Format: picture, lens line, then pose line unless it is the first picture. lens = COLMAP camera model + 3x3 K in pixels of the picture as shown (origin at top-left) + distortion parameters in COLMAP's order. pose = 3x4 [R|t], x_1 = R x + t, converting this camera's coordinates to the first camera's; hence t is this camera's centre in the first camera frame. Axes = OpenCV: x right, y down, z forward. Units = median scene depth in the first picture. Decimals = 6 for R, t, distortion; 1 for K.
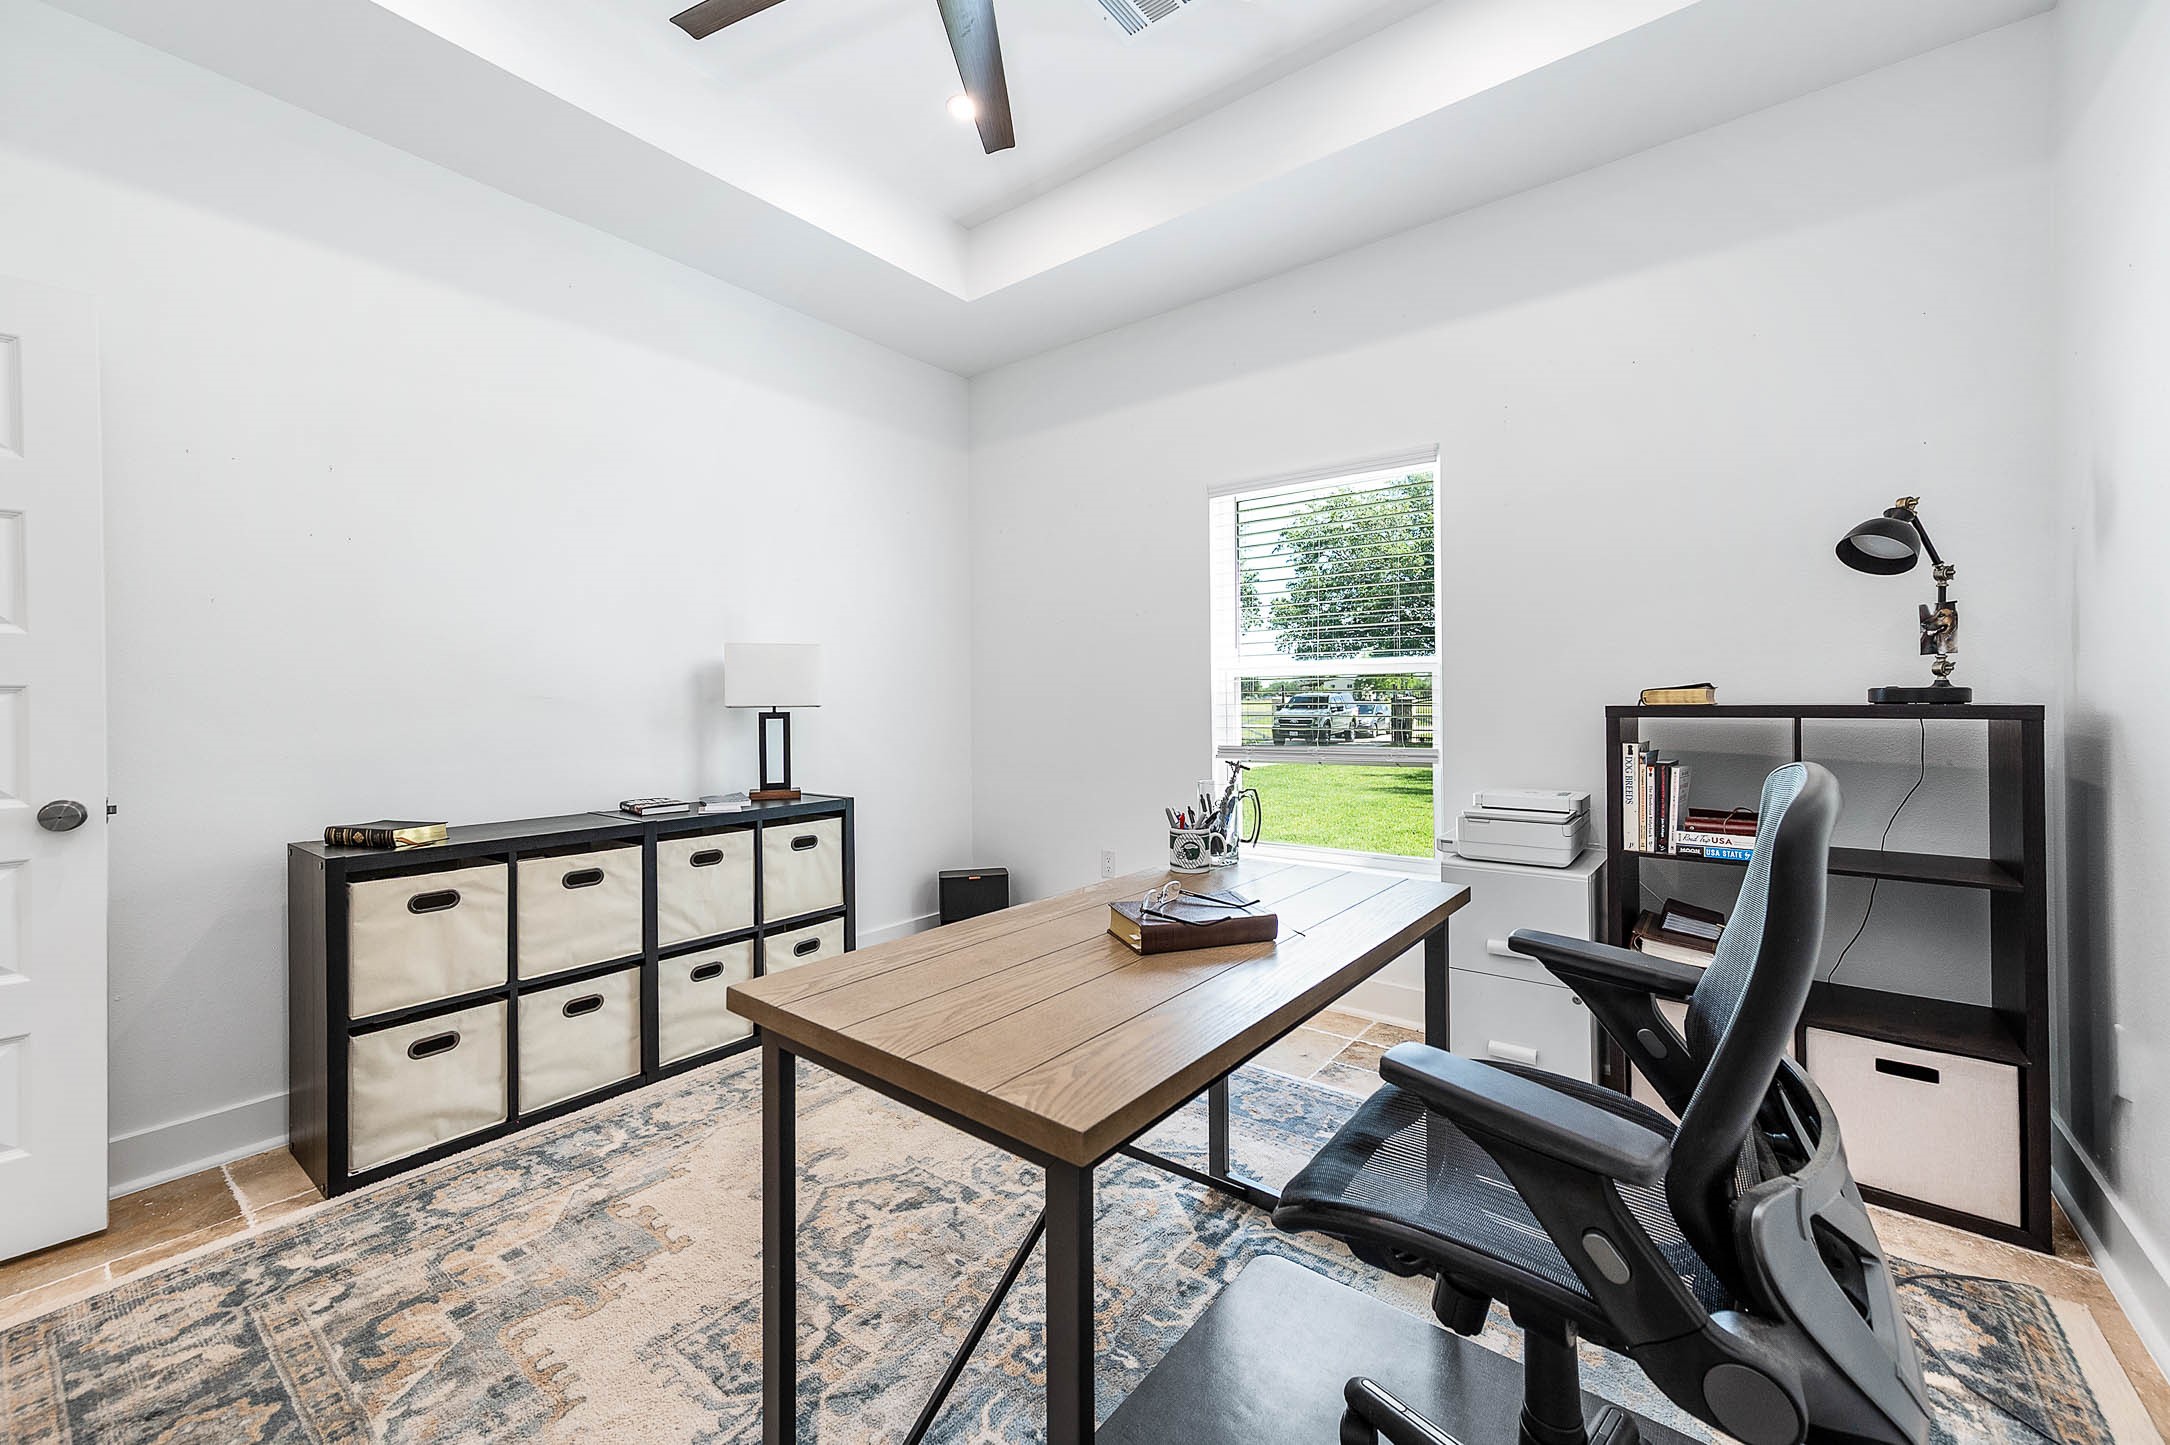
lens RADIAL K [[855.0, 0, 1089.9], [0, 855.0, 699.6], [0, 0, 1]] dist [0.006429, -0.000006]
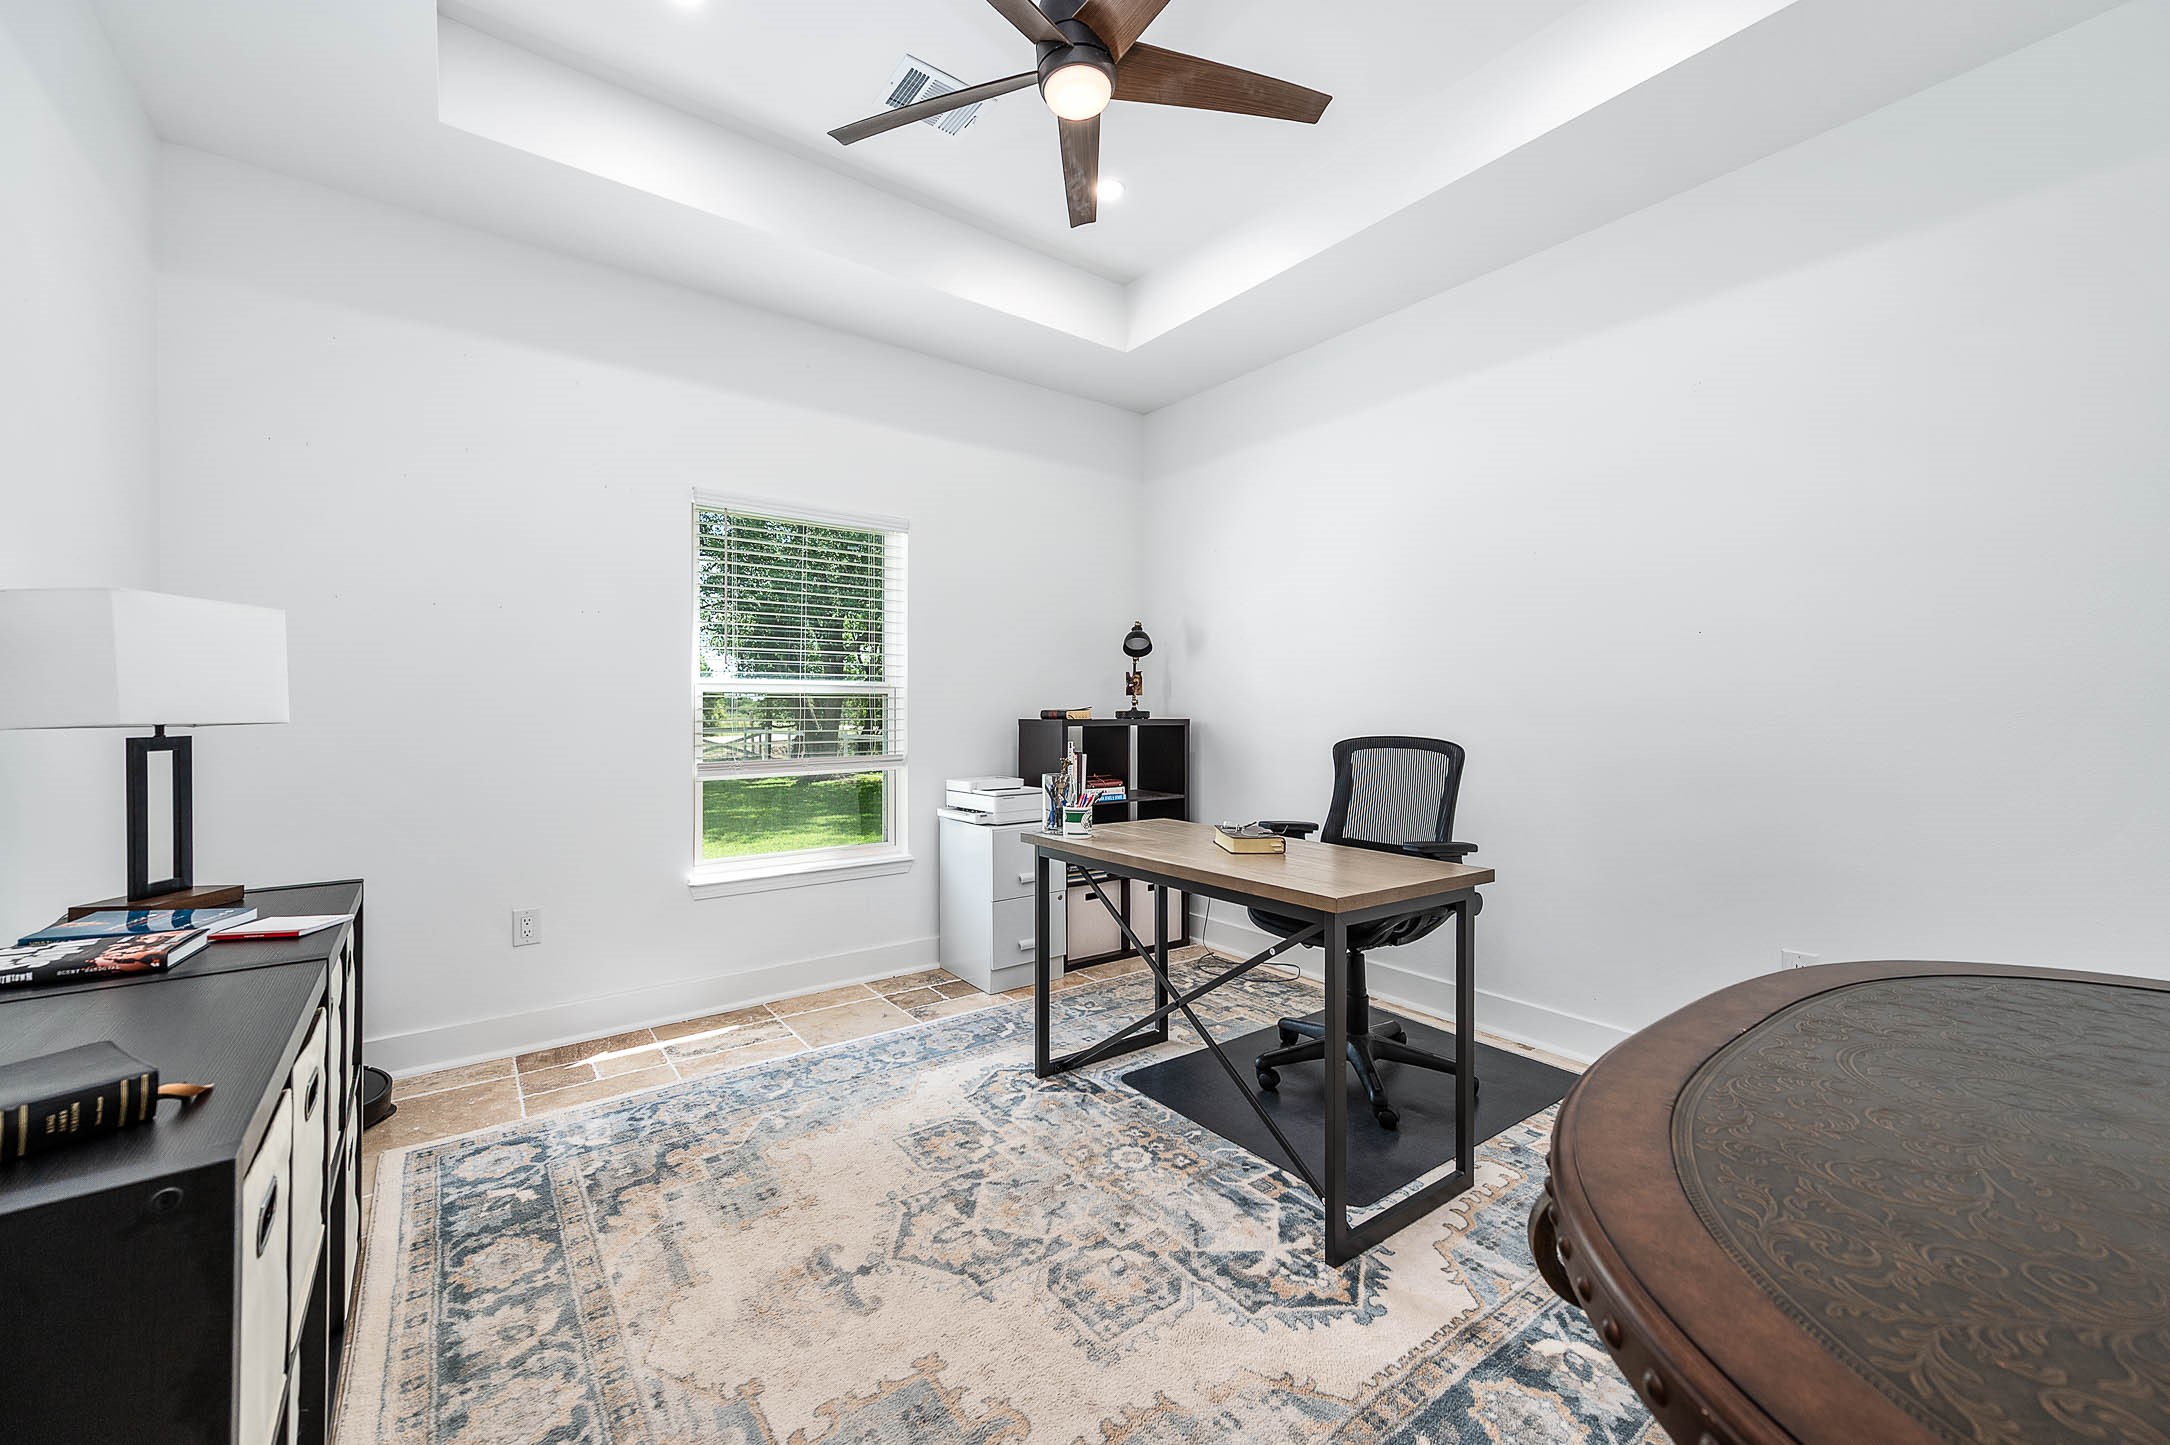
lens RADIAL K [[855.0, 0, 1091.1], [0, 855.0, 720.7], [0, 0, 1]] dist [0.006429, -0.000006]
pose [[0.257477, -0.000767, 0.966284, -1.080421], [0.000280, 1.000000, 0.000719, 0.007821], [-0.966284, 0.000086, 0.257477, 0.551790]]
